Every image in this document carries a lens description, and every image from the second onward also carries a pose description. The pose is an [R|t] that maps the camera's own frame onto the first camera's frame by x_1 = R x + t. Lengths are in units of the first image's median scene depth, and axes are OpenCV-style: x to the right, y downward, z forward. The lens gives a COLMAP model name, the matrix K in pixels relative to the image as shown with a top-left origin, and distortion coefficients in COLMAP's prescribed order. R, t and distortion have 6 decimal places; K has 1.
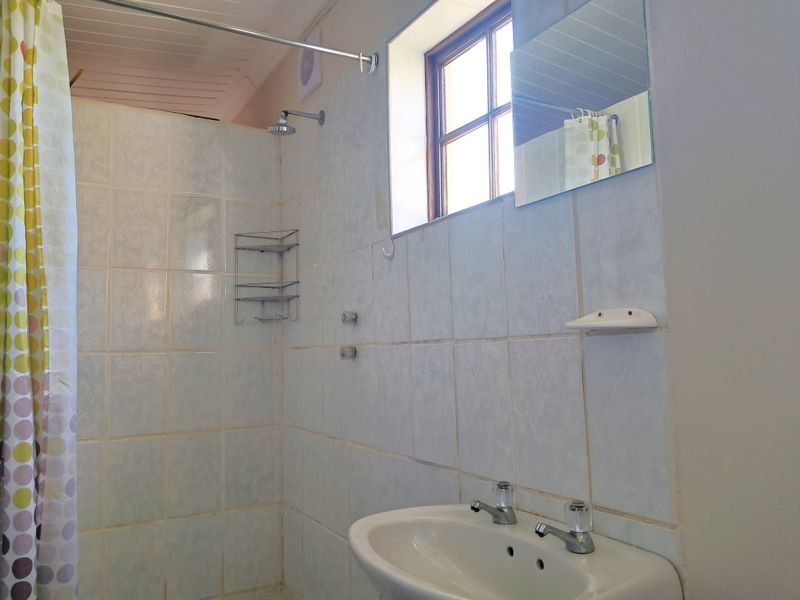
lens RADIAL K [[630.2, 0, 399.2], [0, 630.2, 300.8], [0, 0, 1]] dist [-0.005174, -0.000527]
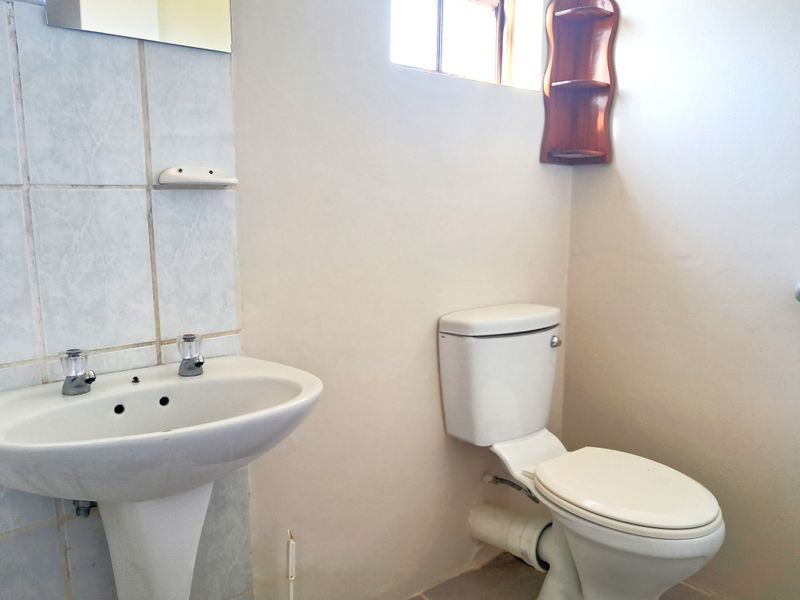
lens RADIAL K [[630.2, 0, 400.7], [0, 630.2, 297.8], [0, 0, 1]] dist [-0.005174, -0.000527]
pose [[-0.145059, -0.153533, 0.977438, -0.776586], [-0.094647, 0.985510, 0.140754, 0.044672], [-0.984886, -0.072094, -0.157489, 0.699031]]
